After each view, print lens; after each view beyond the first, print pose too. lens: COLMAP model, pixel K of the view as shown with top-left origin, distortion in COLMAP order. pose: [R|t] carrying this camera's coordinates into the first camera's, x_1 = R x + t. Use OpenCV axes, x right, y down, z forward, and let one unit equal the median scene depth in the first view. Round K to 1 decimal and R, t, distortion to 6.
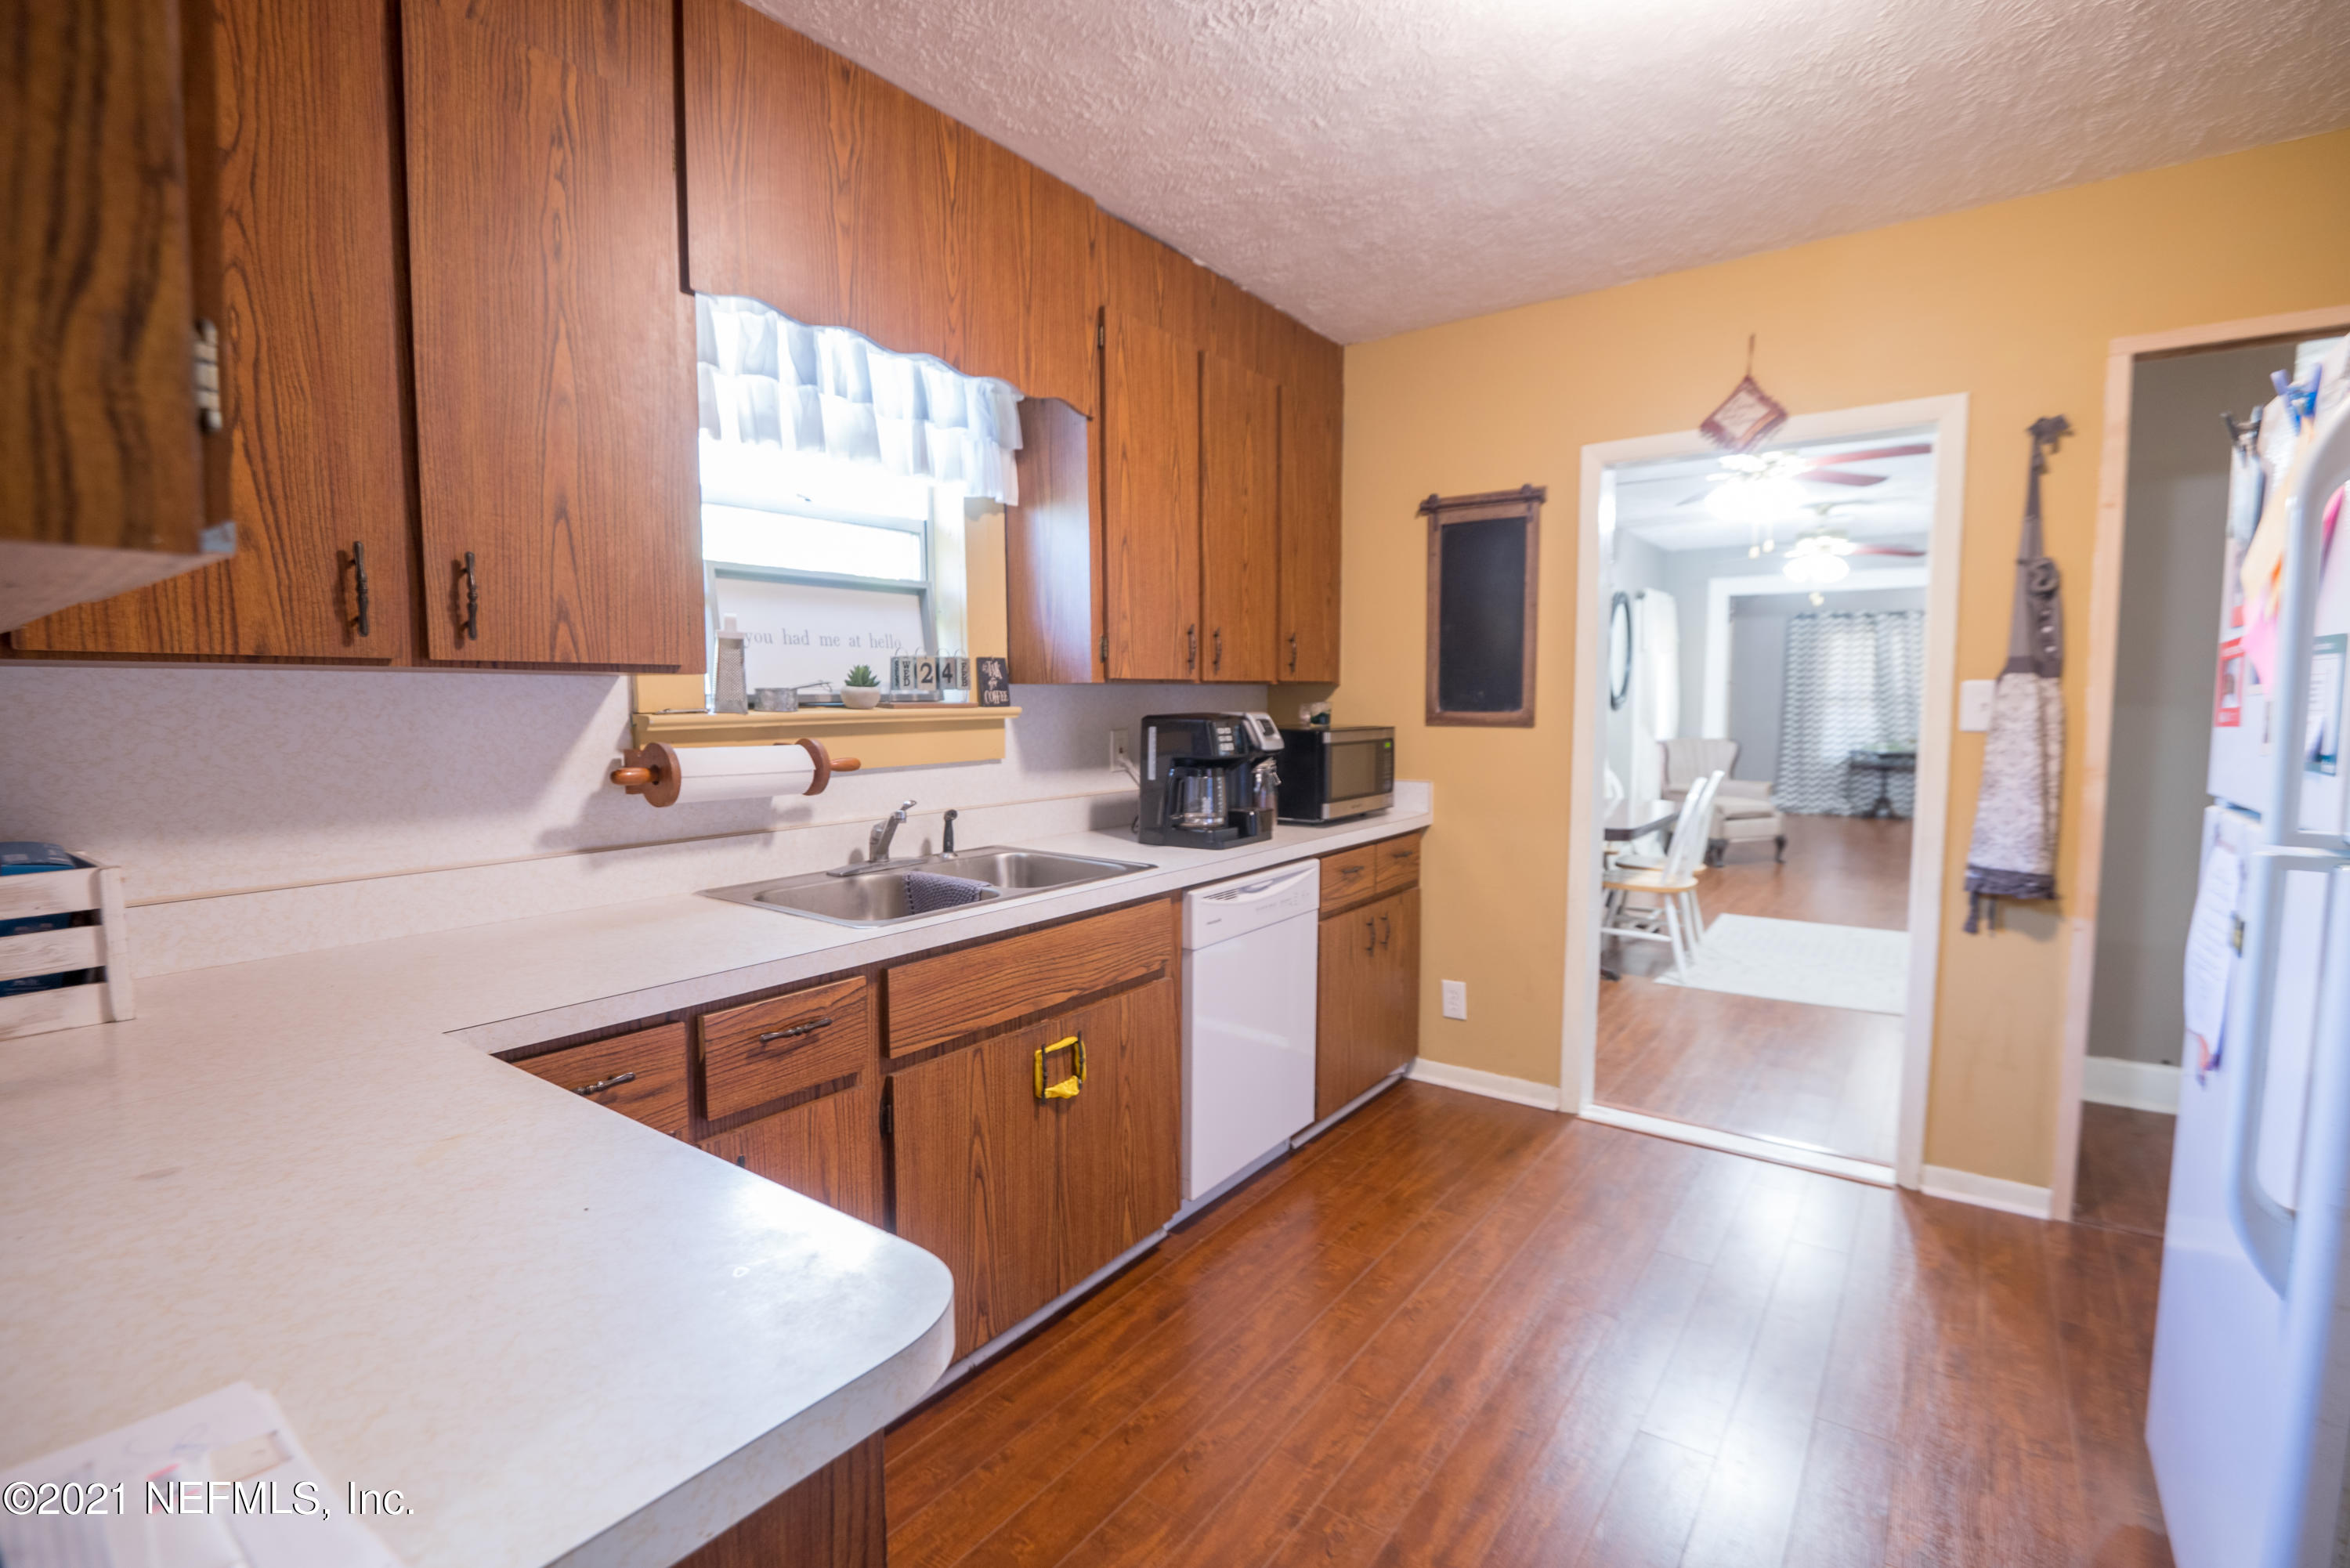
lens RADIAL K [[1090.8, 0, 1189.0], [0, 1090.8, 784.6], [0, 0, 1]] dist [-0.004959, -0.000266]
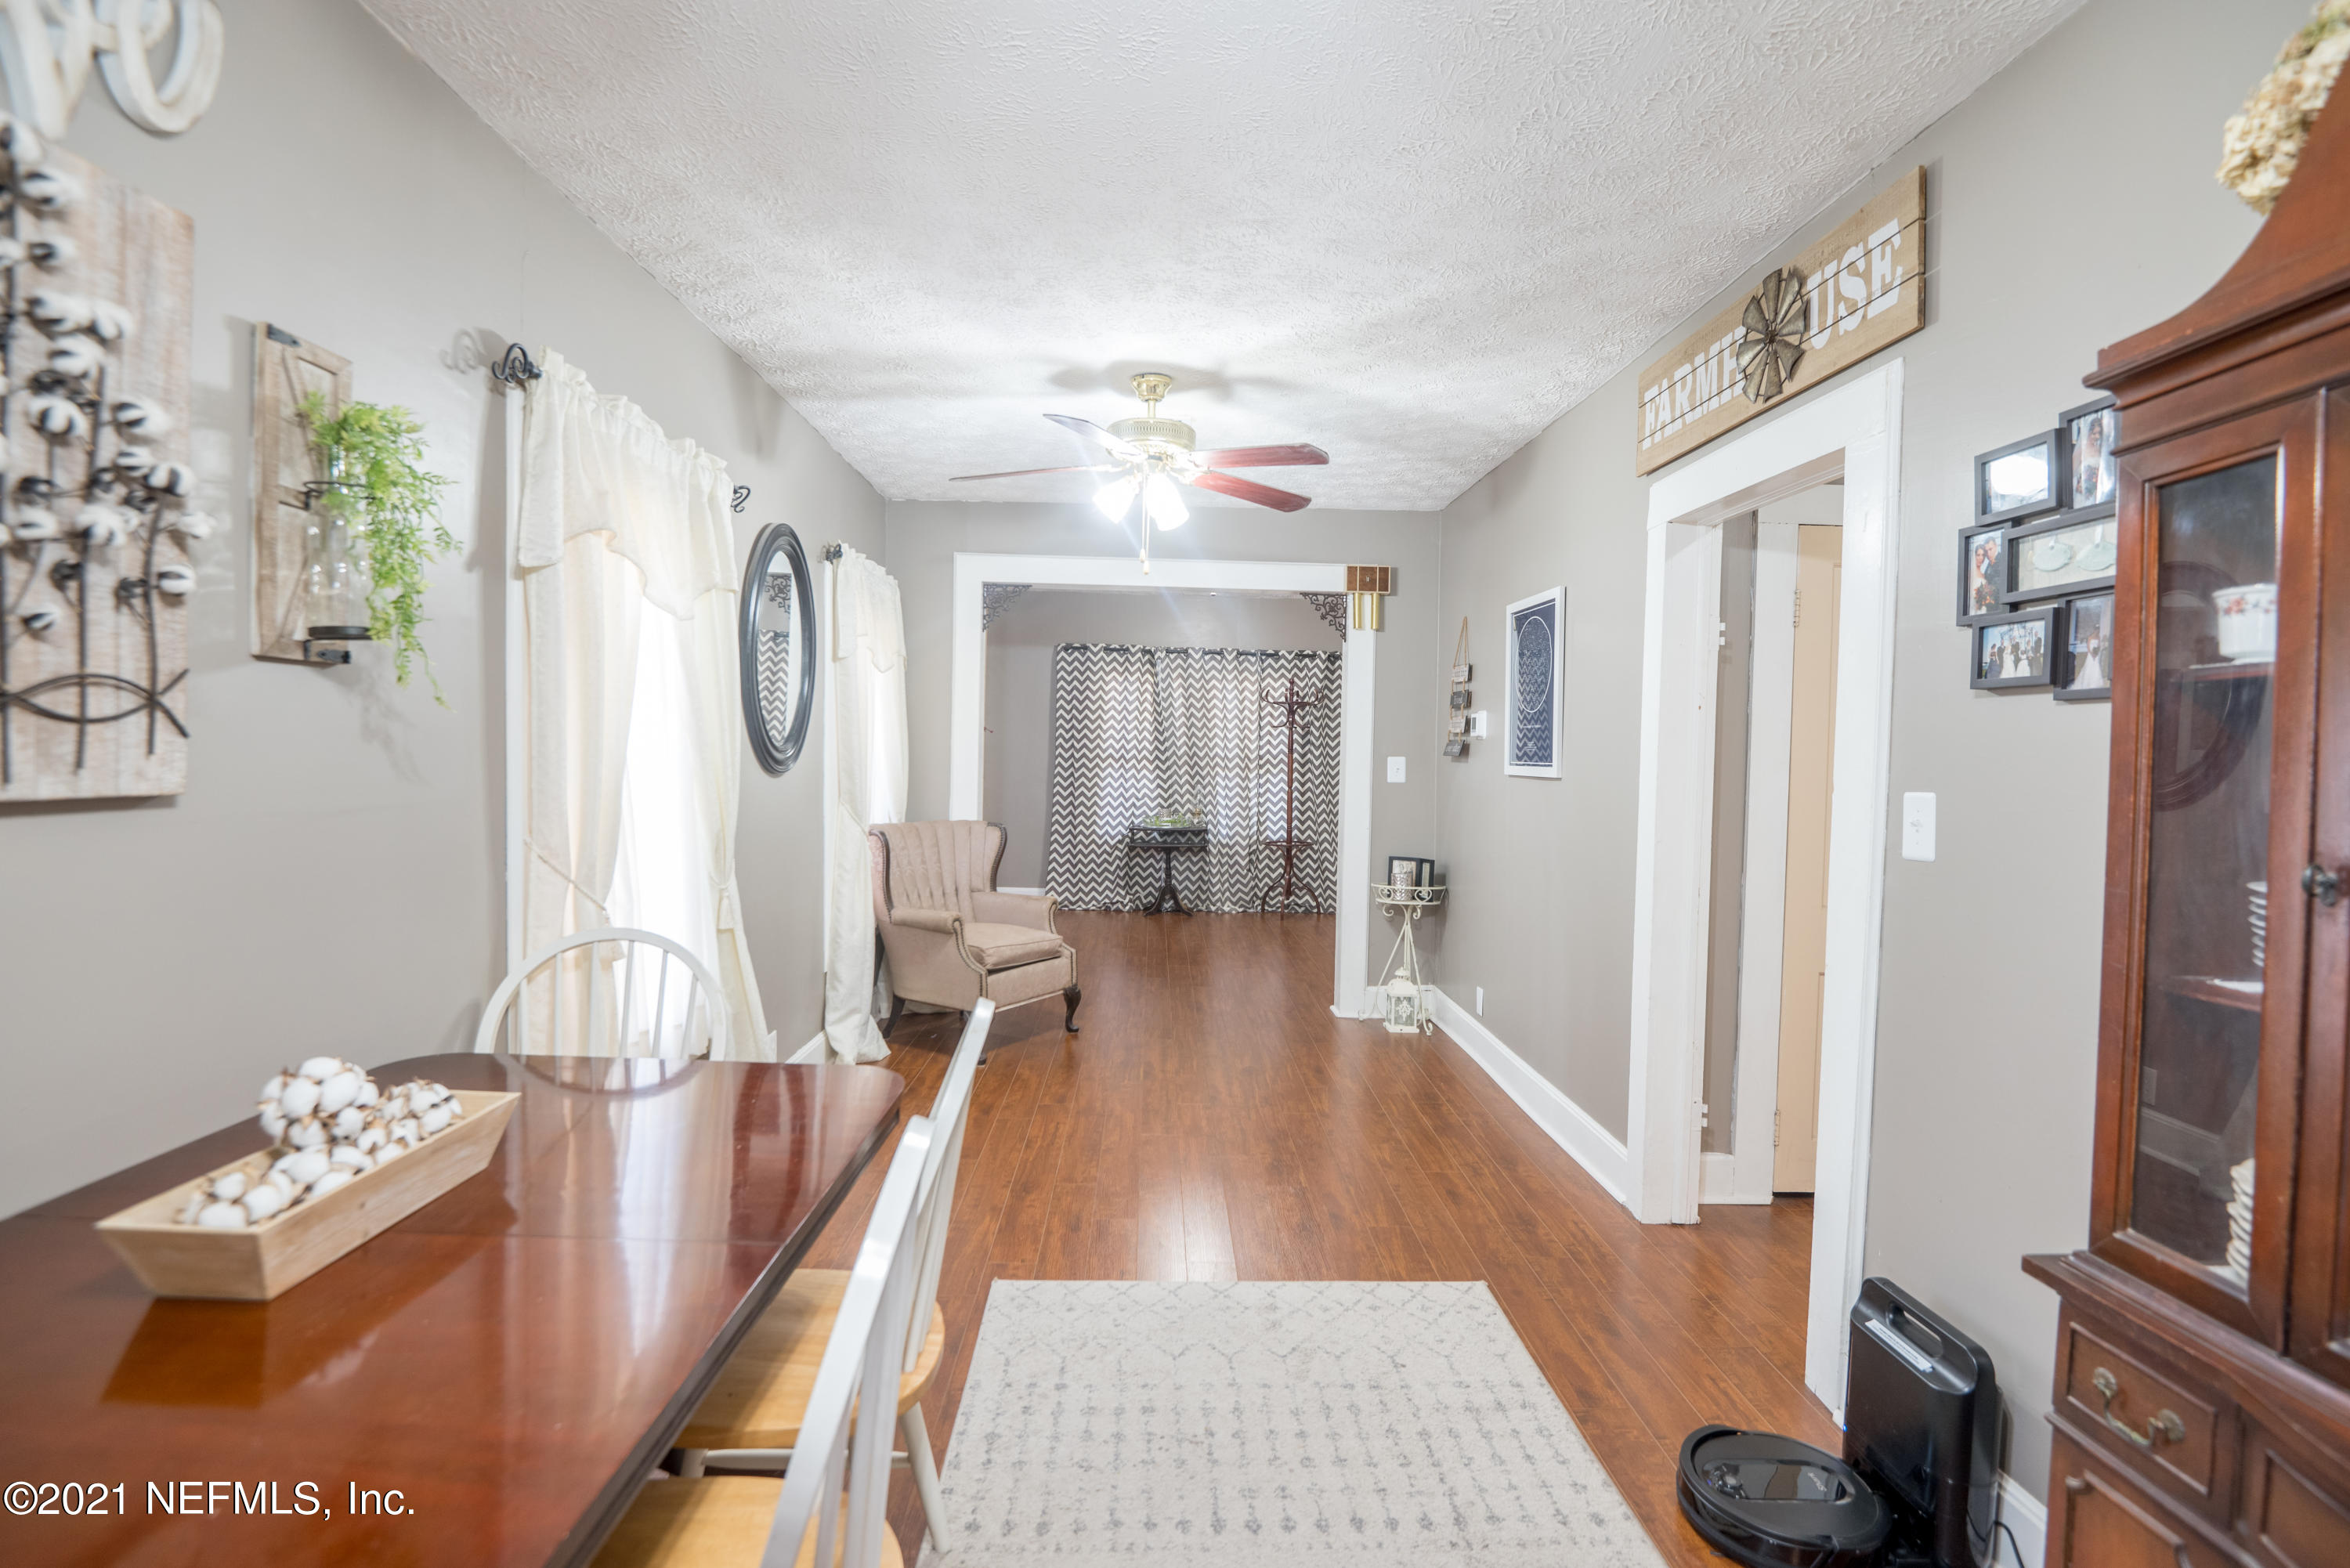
lens RADIAL K [[1090.8, 0, 1181.1], [0, 1090.8, 779.3], [0, 0, 1]] dist [-0.004959, -0.000266]
pose [[0.800008, 0.004844, 0.599970, 0.182328], [0.028481, 0.998534, -0.046038, -0.028856], [-0.599314, 0.053918, 0.798697, 0.377921]]
